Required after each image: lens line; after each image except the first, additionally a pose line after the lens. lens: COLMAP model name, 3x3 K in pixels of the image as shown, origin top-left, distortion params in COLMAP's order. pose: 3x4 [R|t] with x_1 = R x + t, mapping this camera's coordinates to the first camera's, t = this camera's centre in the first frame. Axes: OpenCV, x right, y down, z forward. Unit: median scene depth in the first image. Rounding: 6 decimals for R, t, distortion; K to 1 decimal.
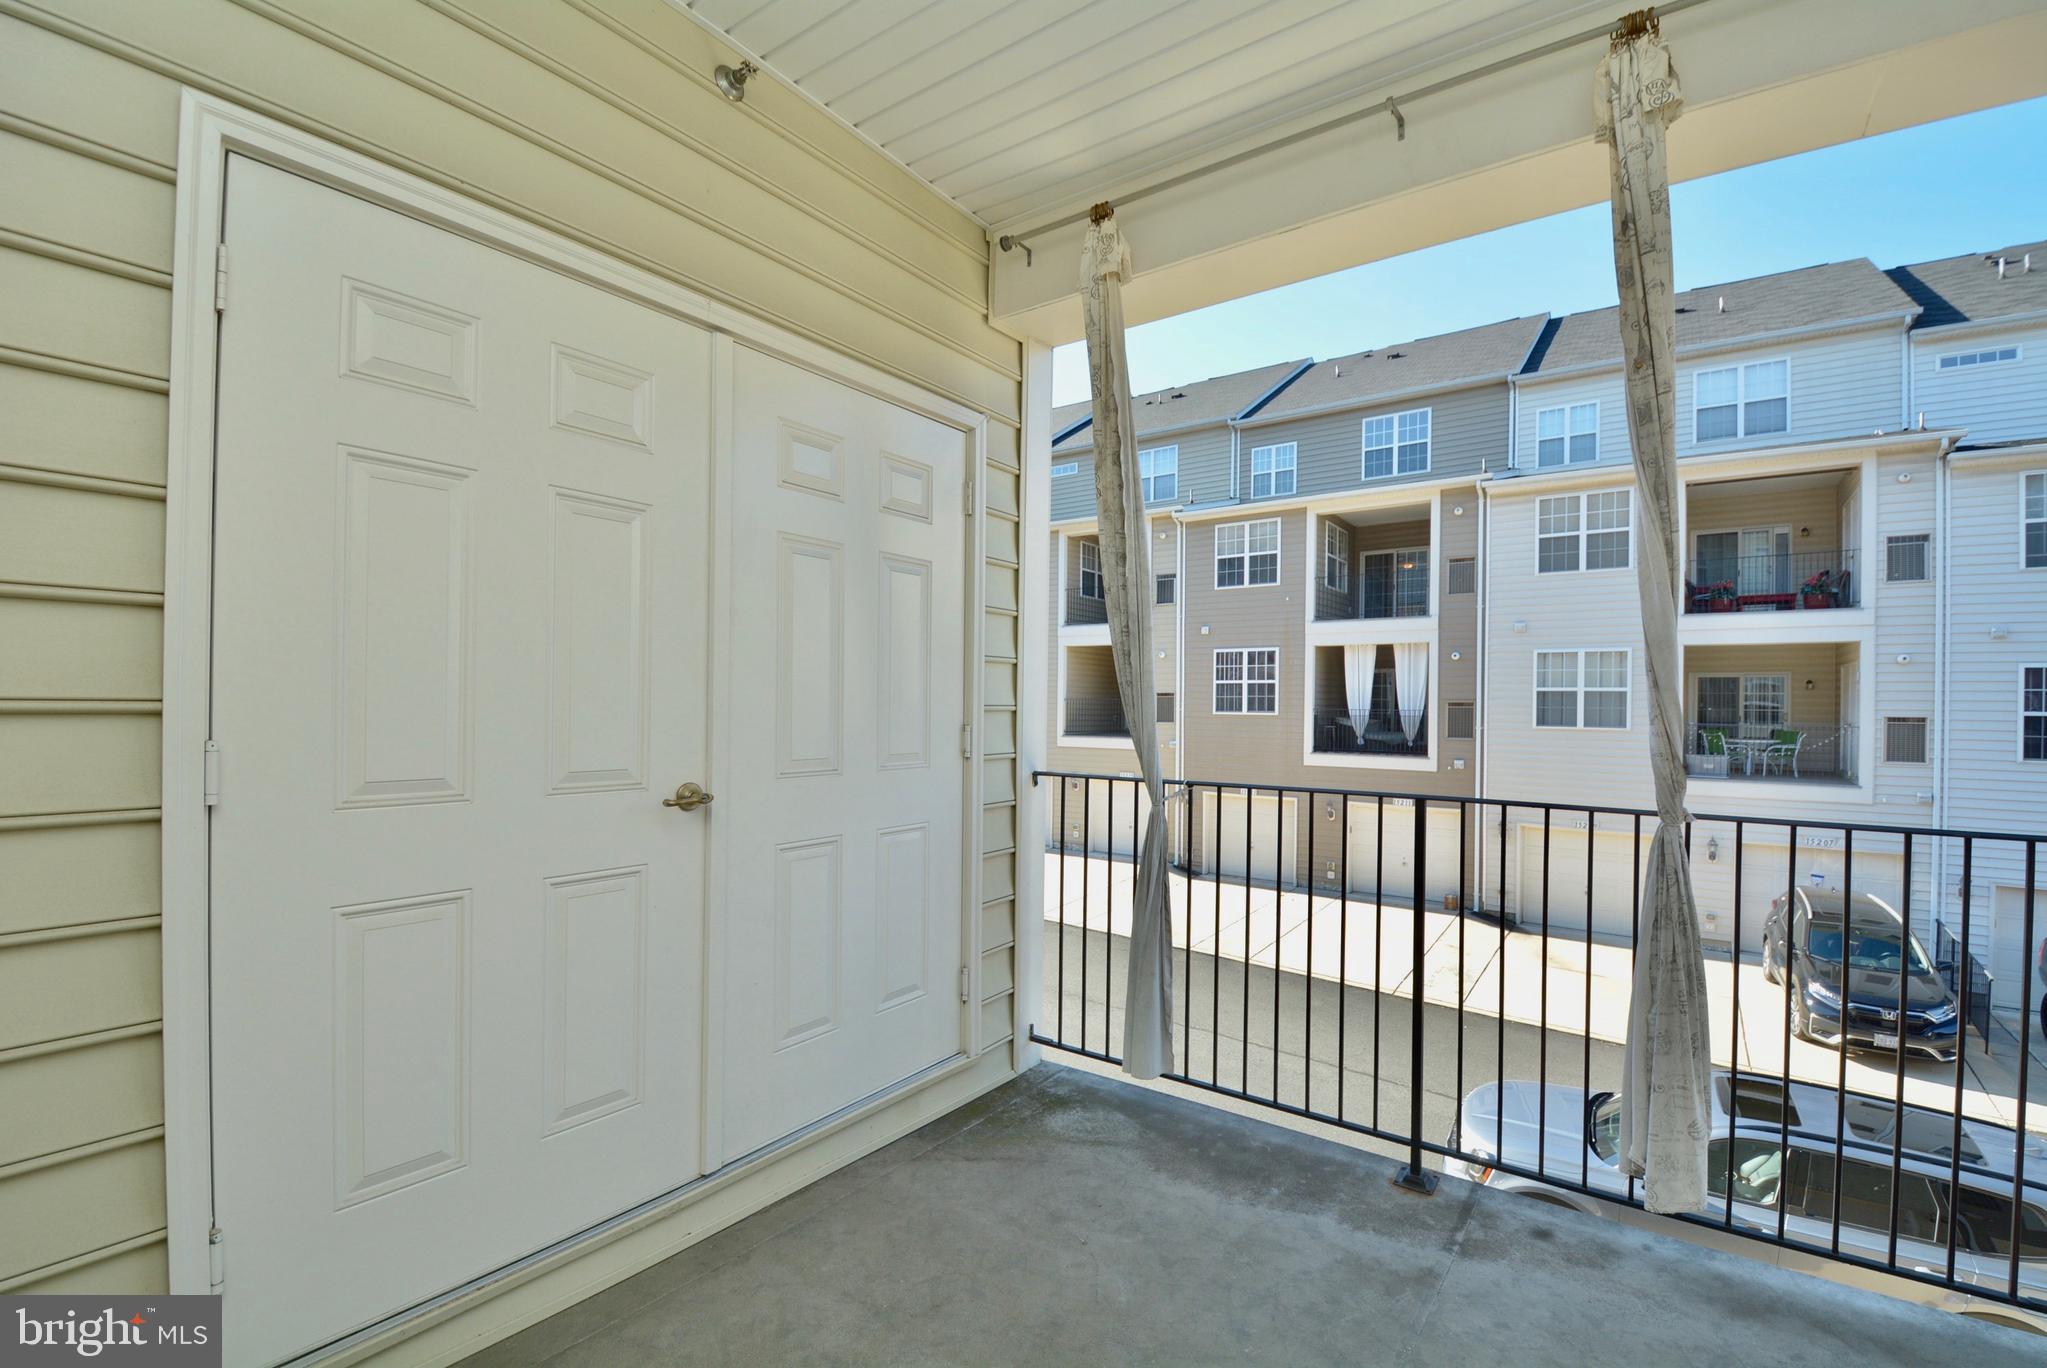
lens RADIAL K [[907.2, 0, 1024.4], [0, 907.2, 699.8], [0, 0, 1]] dist [-0.003698, -0.001437]
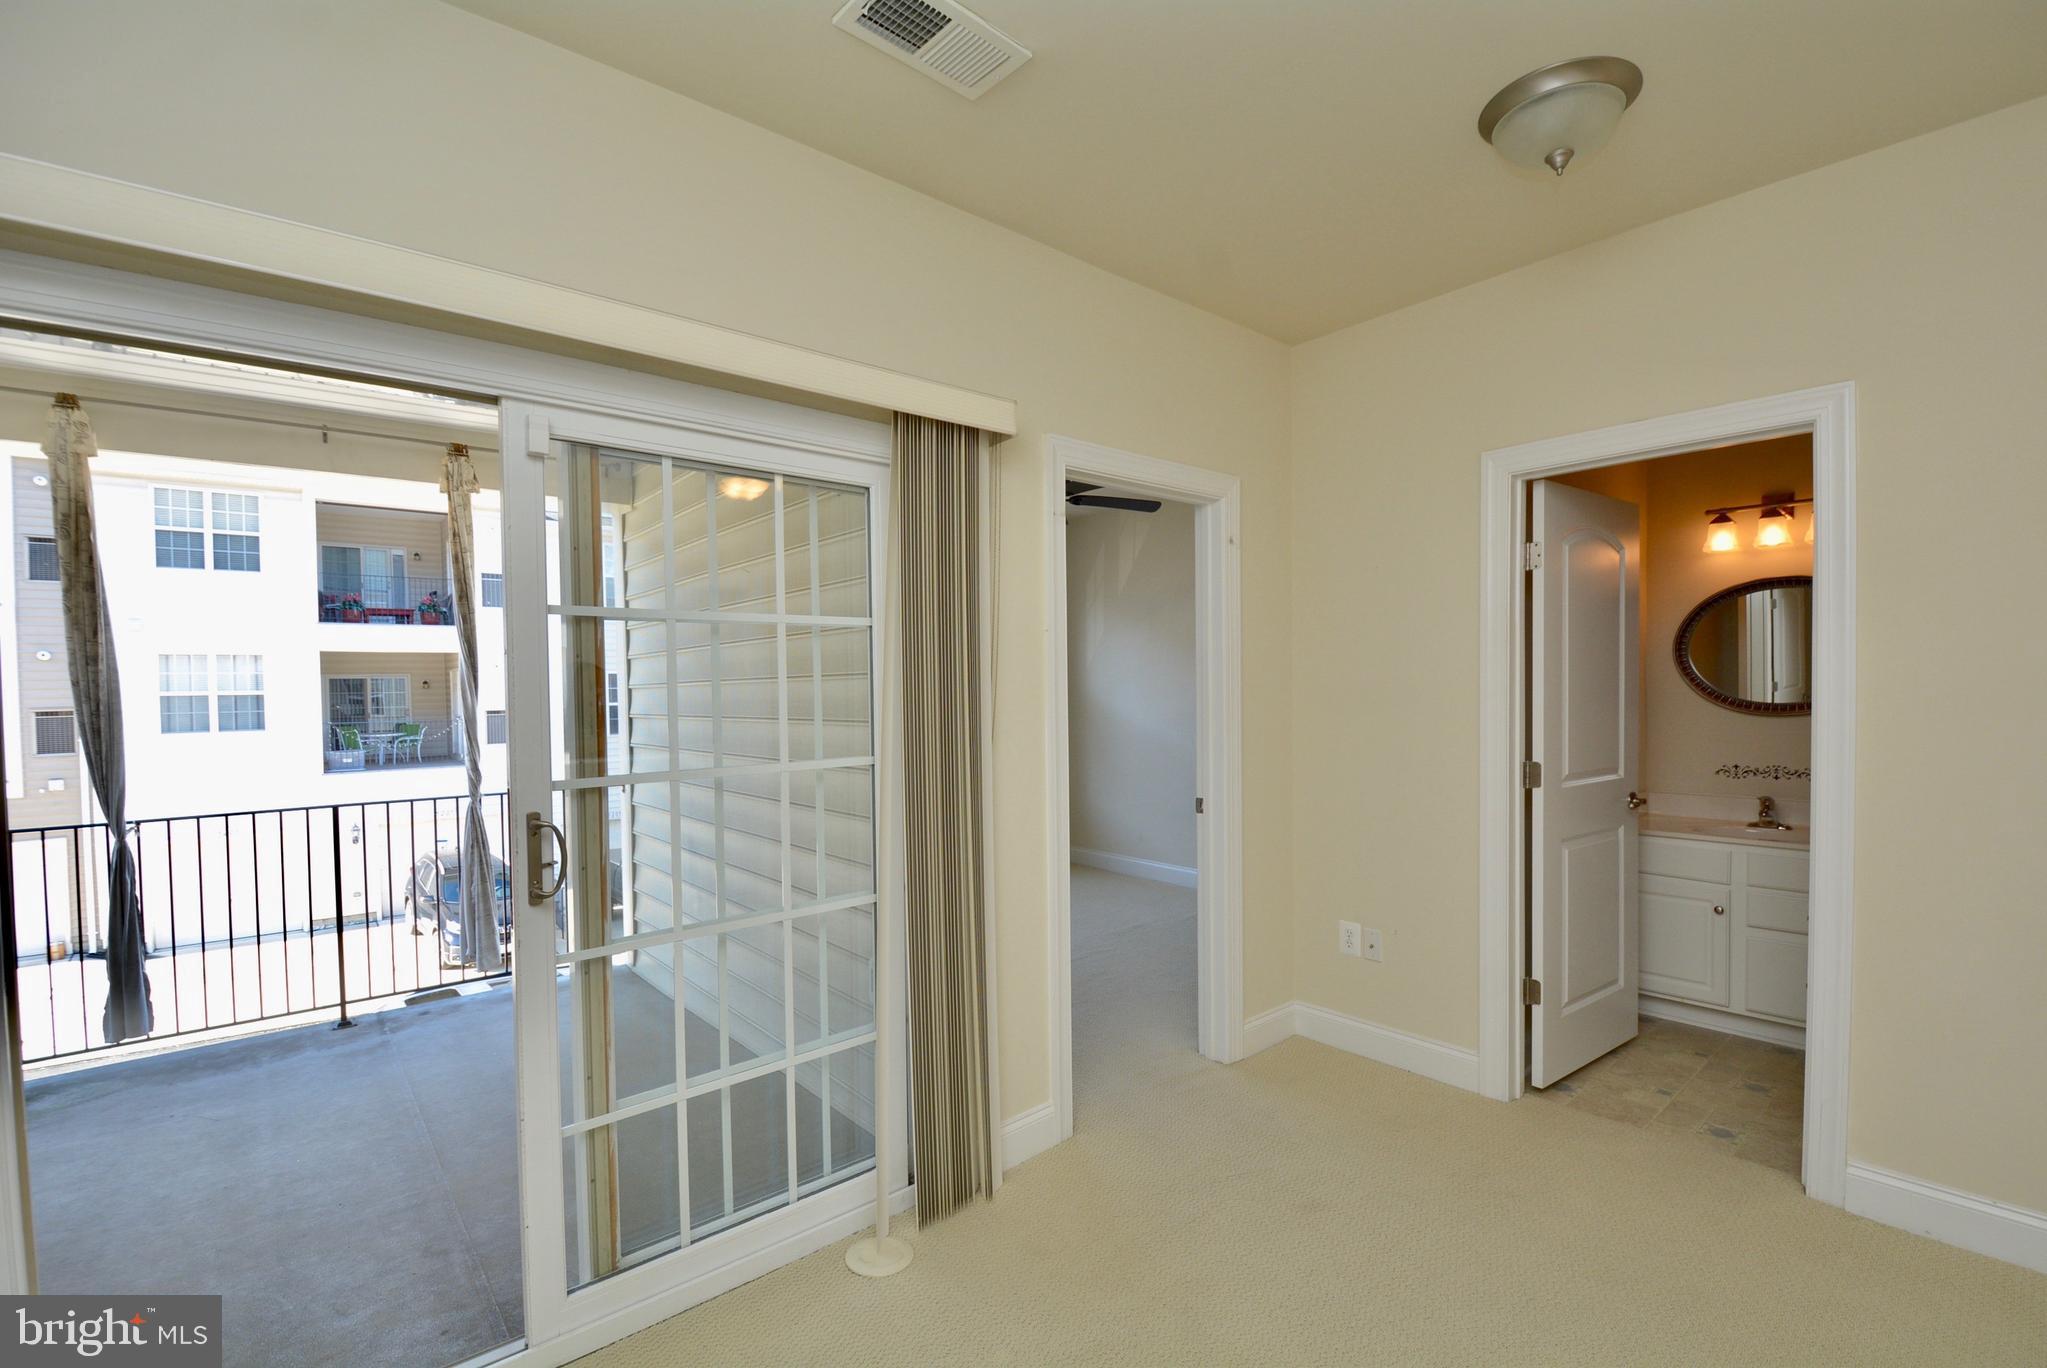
lens RADIAL K [[907.2, 0, 1032.5], [0, 907.2, 702.8], [0, 0, 1]] dist [-0.003698, -0.001437]
pose [[0.245624, -0.033159, 0.968798, -0.118148], [0.019012, 0.999387, 0.029385, -0.015069], [-0.969179, 0.011201, 0.246104, -0.093904]]
